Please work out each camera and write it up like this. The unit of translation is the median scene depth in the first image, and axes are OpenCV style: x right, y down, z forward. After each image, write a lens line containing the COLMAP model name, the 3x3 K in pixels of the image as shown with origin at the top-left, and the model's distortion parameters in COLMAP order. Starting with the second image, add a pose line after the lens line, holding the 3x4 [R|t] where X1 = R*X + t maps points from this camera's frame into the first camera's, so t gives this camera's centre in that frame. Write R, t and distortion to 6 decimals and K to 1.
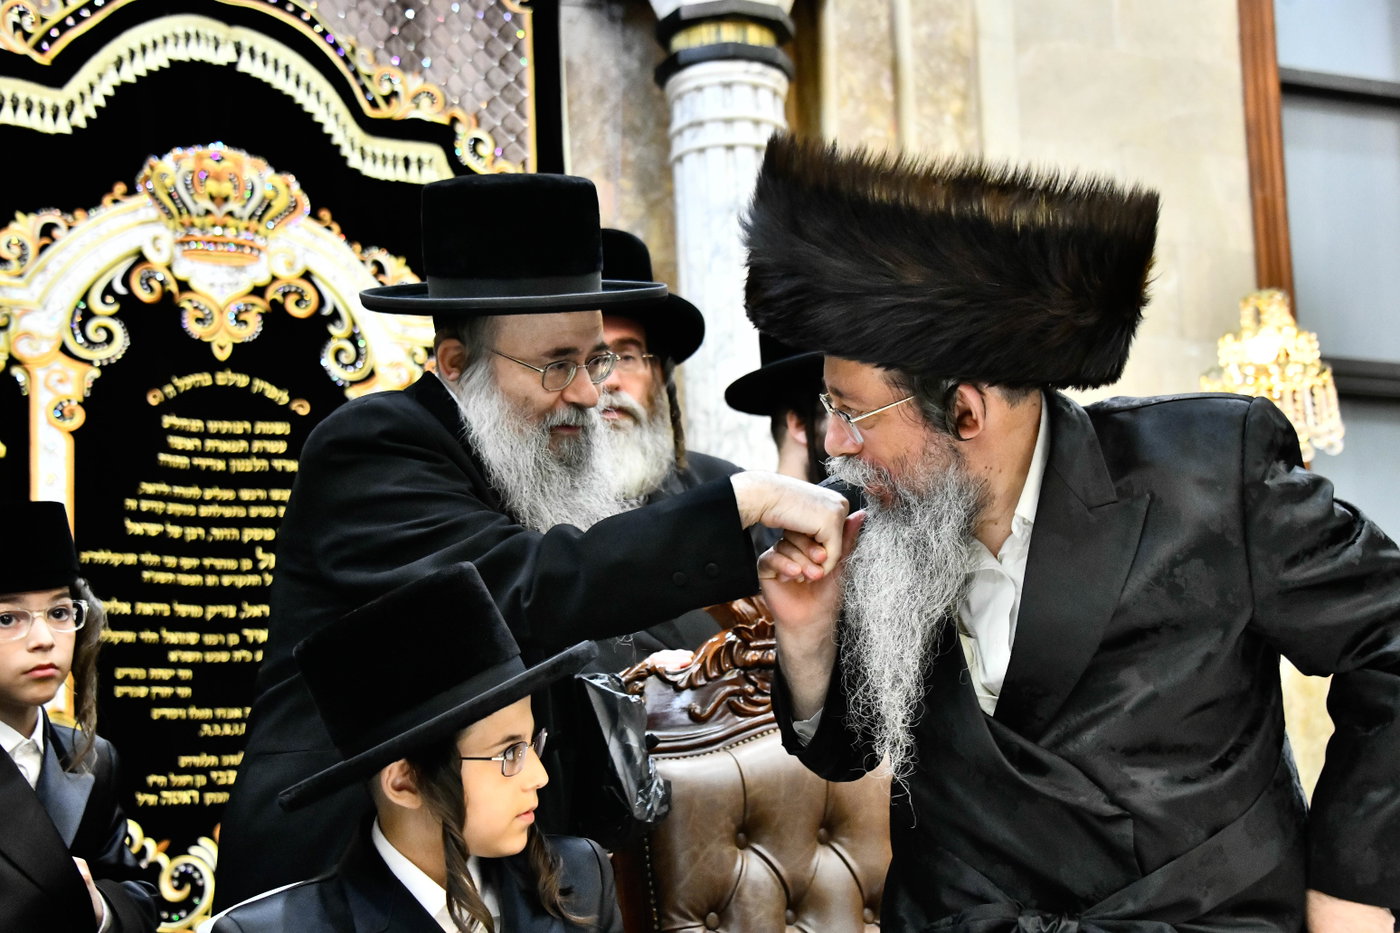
lens RADIAL K [[2158.2, 0, 701.3], [0, 2158.2, 479.4], [0, 0, 1]] dist [0.272975, 0.503332]
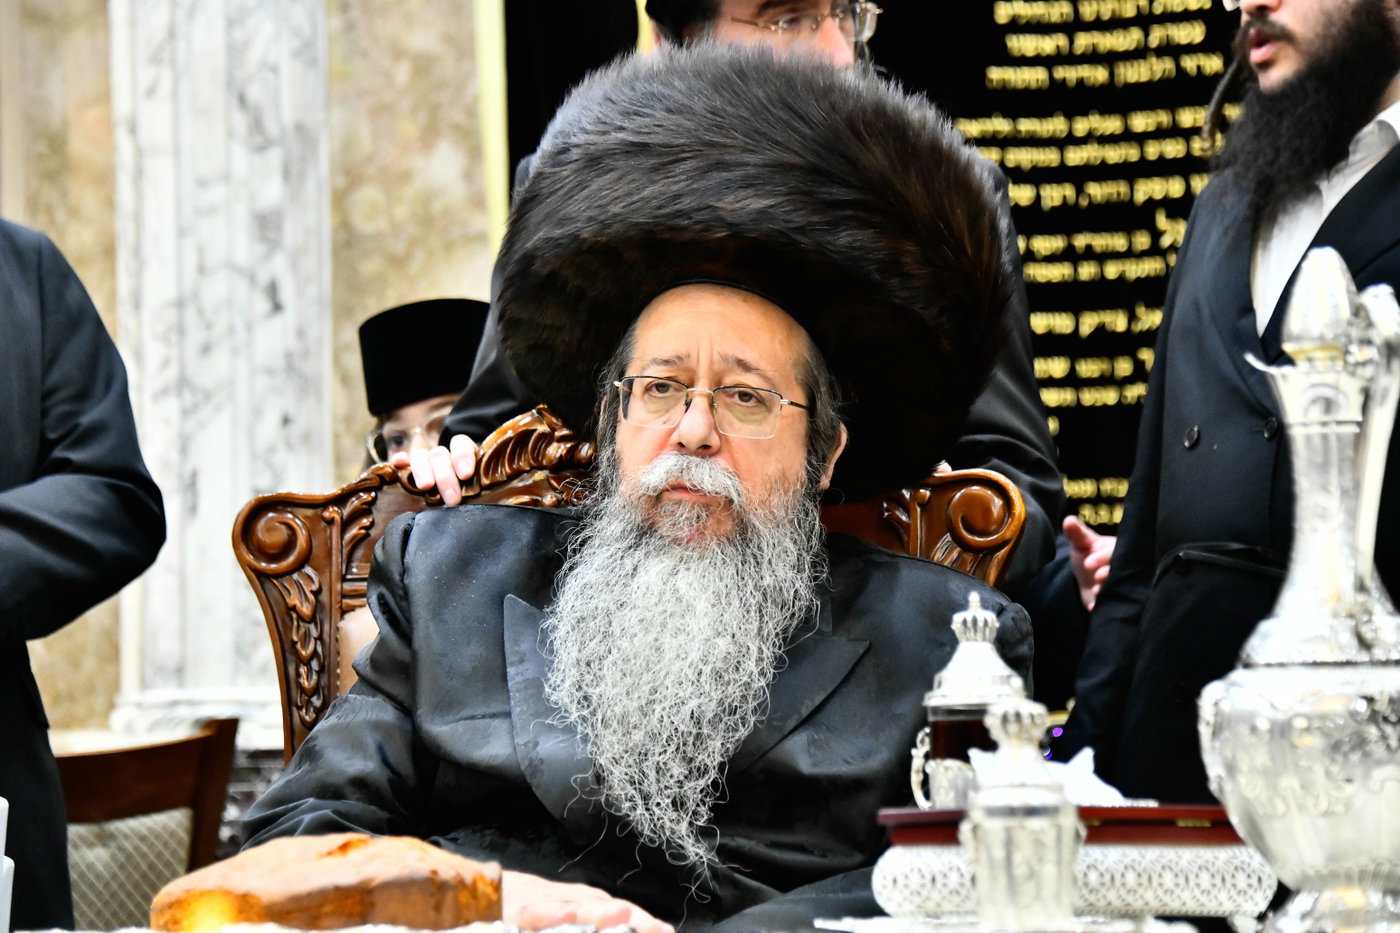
lens RADIAL K [[4692.1, 0, 698.4], [0, 4692.1, 467.2], [0, 0, 1]] dist [1.430088, -0.229322]
pose [[0.754474, -0.013823, -0.656184, 0.542504], [0.090712, 0.992379, 0.083395, -0.018890], [0.650031, -0.122443, 0.749978, -0.058093]]
